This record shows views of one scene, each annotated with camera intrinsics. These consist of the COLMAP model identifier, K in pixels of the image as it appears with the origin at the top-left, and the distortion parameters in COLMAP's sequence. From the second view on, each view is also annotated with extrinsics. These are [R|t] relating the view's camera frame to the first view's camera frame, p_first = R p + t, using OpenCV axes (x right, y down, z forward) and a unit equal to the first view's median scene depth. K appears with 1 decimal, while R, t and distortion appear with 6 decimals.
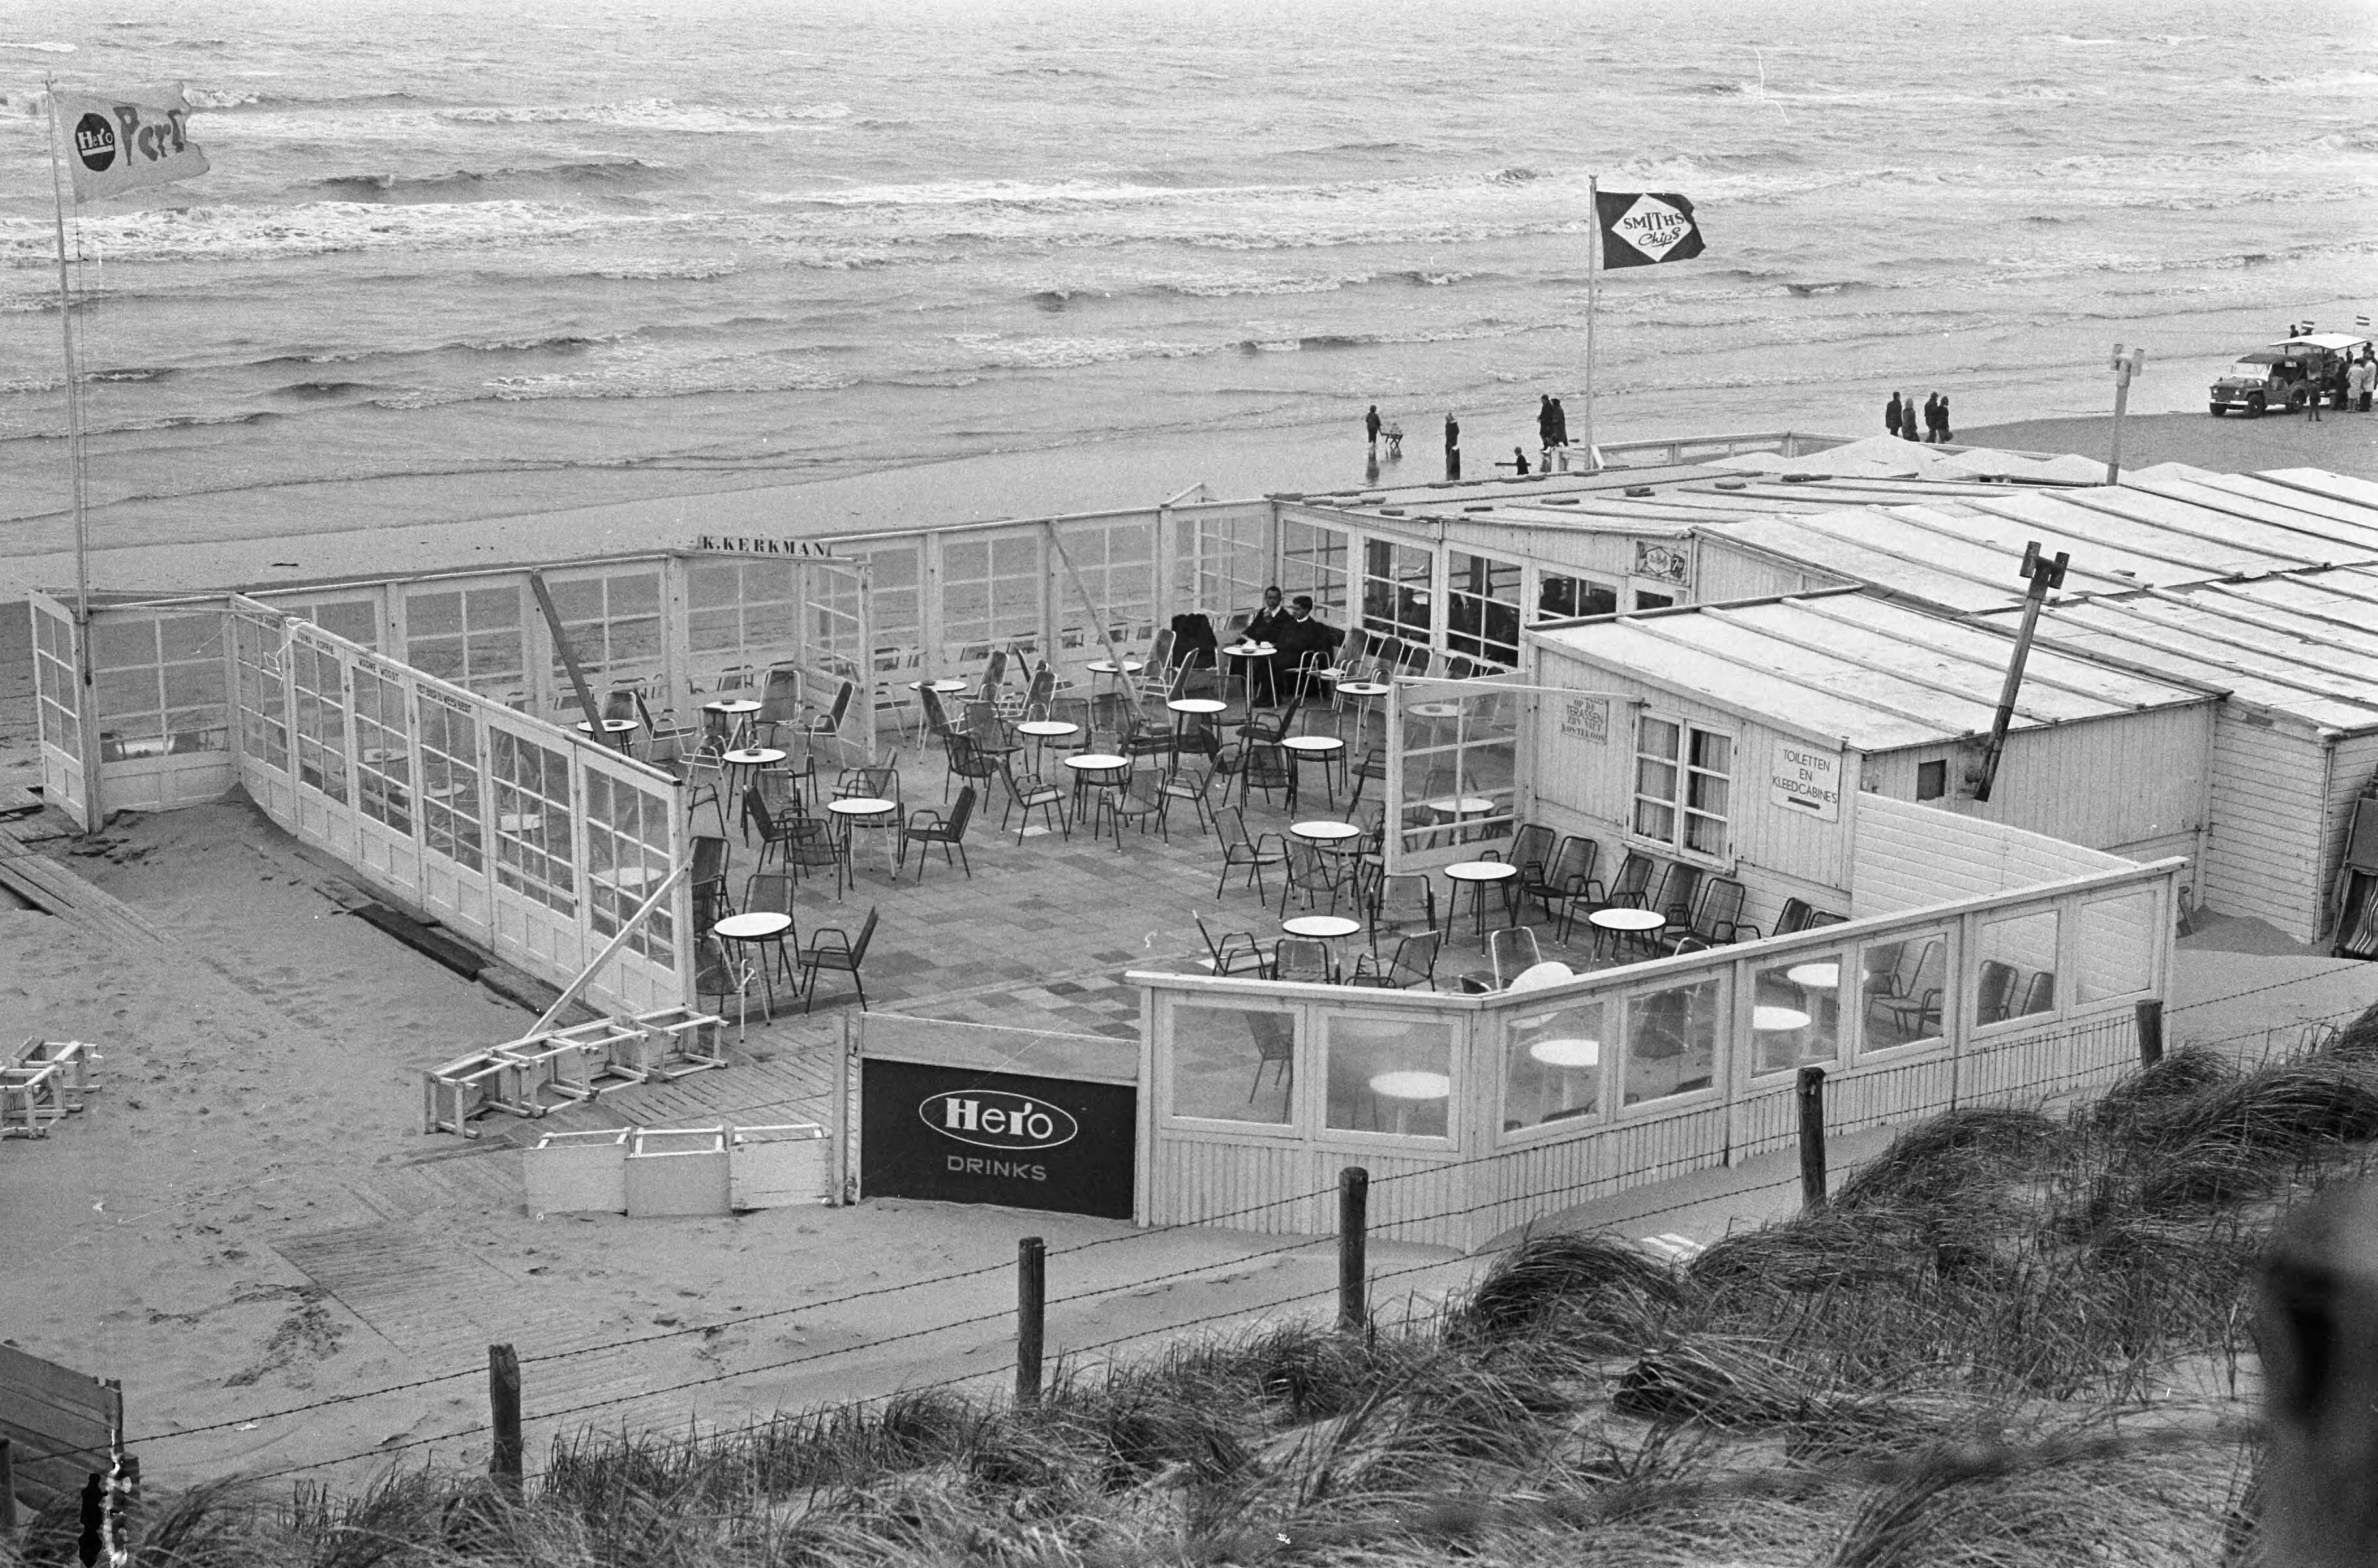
lens RADIAL K [[3823.0, 0, 1189.0], [0, 3823.0, 784.0], [0, 0, 1]] dist [0.125530, -0.277275]
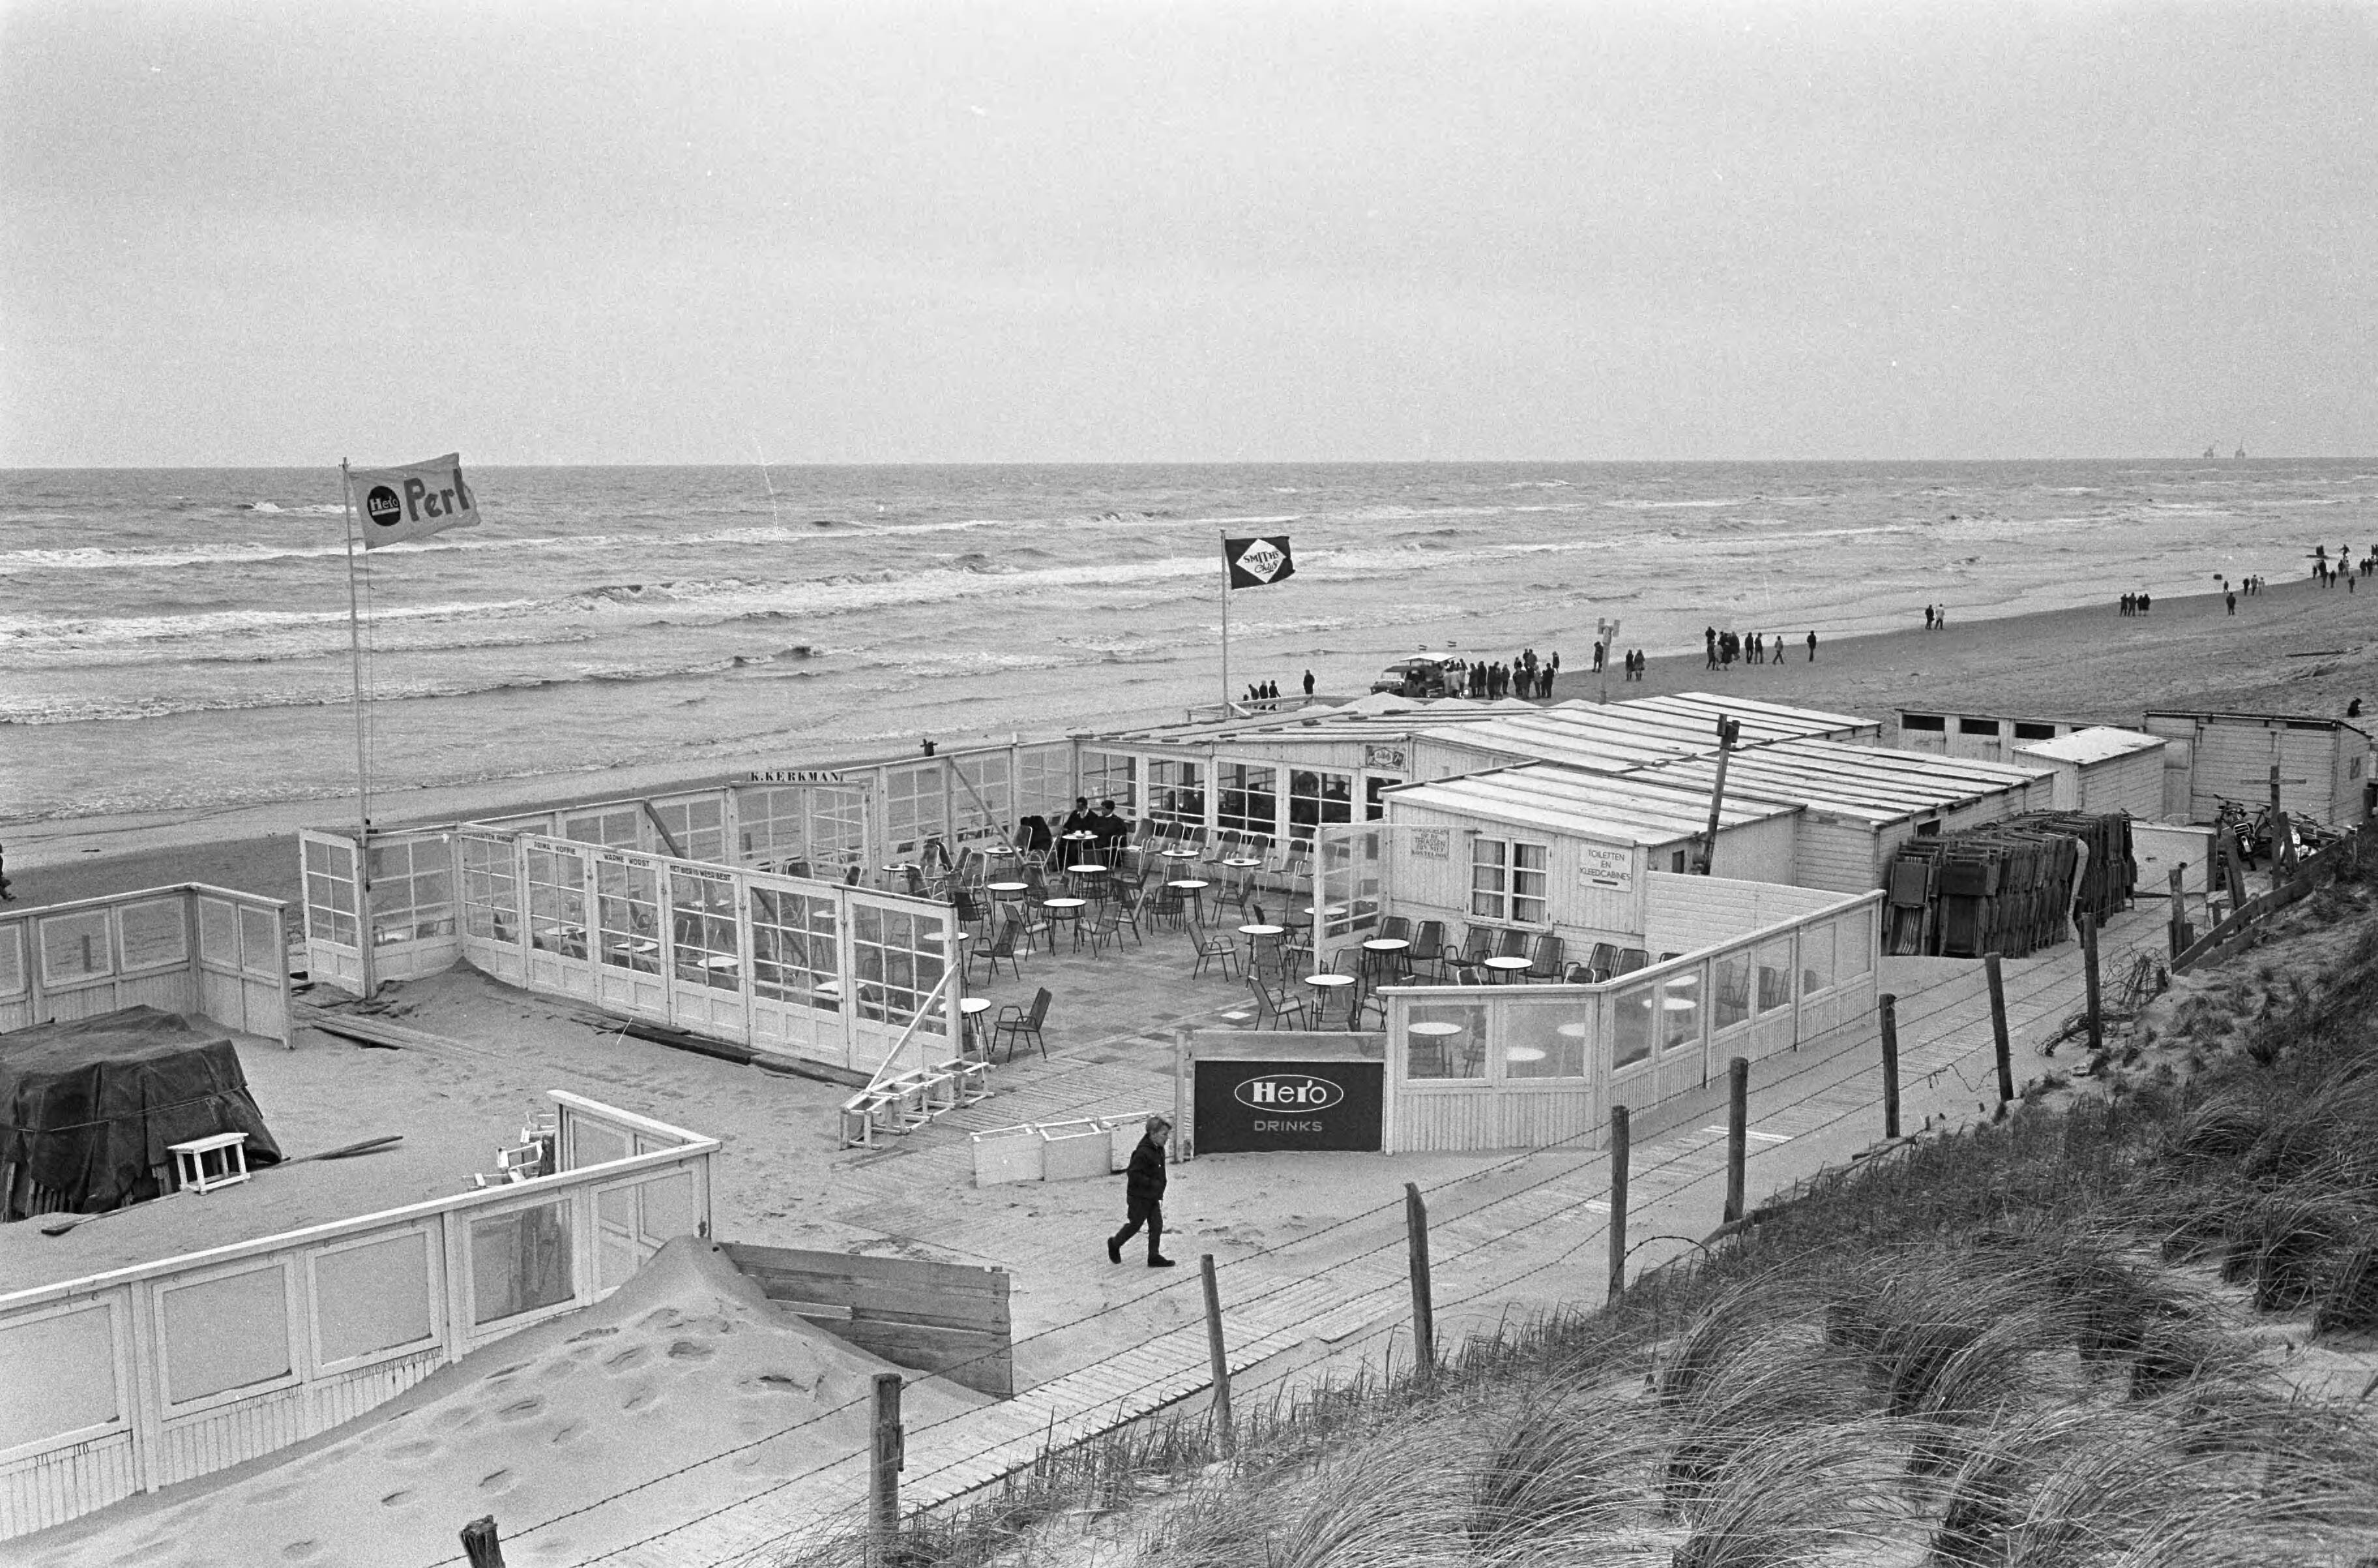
lens RADIAL K [[2612.6, 0, 1189.0], [0, 2612.6, 784.0], [0, 0, 1]] dist [-0.003795, -0.010943]
pose [[0.956553, -0.047955, 0.287587, -0.300495], [0.072945, 0.994374, -0.076813, 0.033396], [-0.282285, 0.094453, 0.954669, 0.007601]]
